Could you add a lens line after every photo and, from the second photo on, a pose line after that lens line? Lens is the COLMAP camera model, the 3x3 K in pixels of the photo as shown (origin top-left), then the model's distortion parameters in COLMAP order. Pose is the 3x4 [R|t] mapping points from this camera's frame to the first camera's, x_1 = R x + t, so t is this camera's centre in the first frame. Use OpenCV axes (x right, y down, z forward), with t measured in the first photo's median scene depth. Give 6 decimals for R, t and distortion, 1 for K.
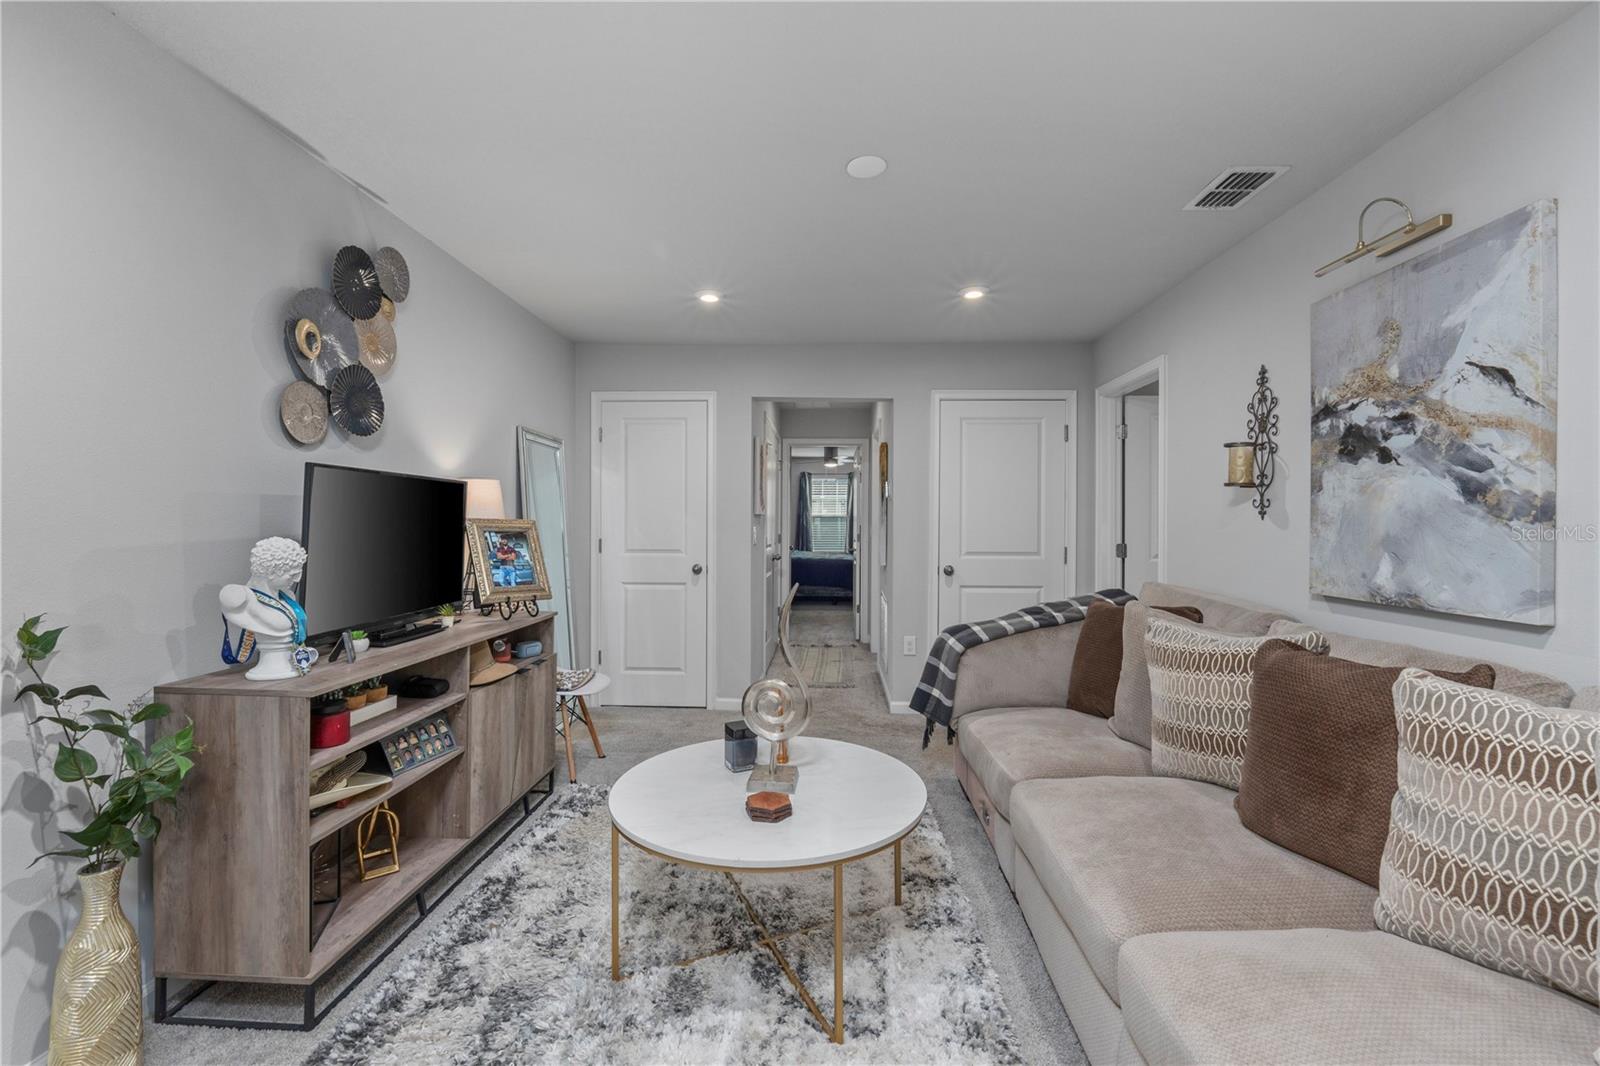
lens RADIAL K [[679.3, 0, 802.7], [0, 679.3, 532.4], [0, 0, 1]] dist [-0.004422, -0.000935]
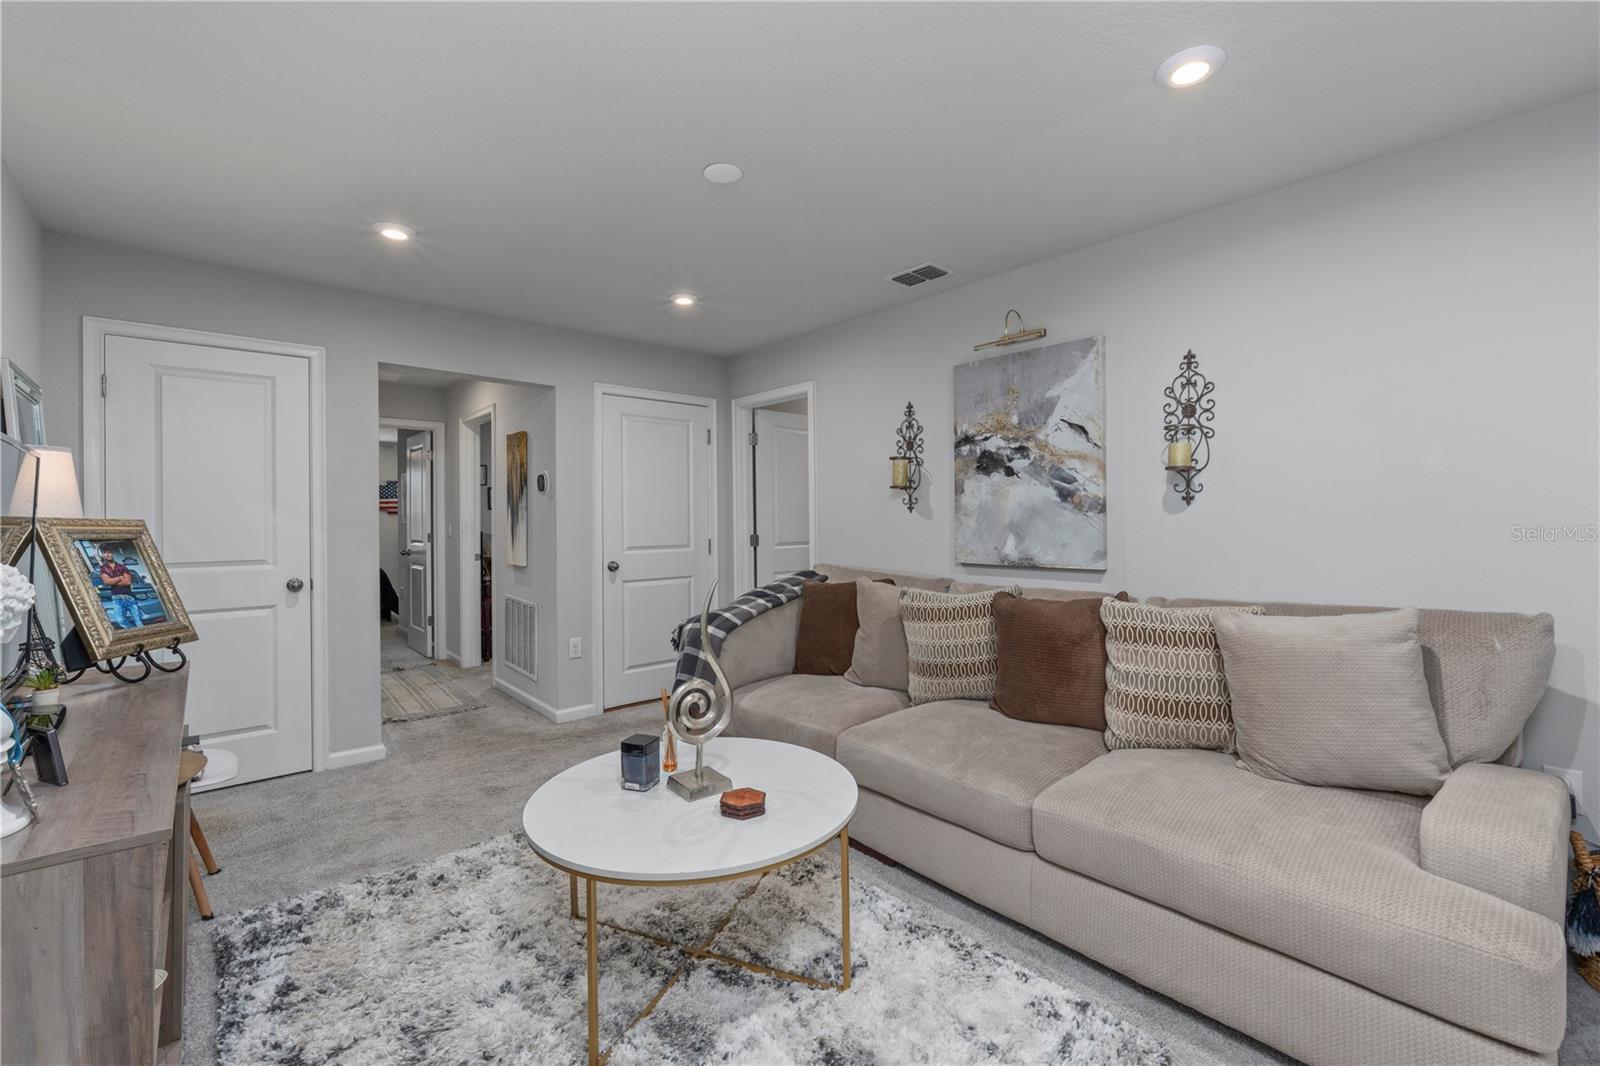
lens RADIAL K [[679.3, 0, 809.7], [0, 679.3, 522.3], [0, 0, 1]] dist [-0.004422, -0.000935]
pose [[0.718013, -0.014722, 0.695874, -0.543678], [0.020679, 0.999786, -0.000185, -0.004064], [-0.695723, 0.014523, 0.718164, 0.174174]]
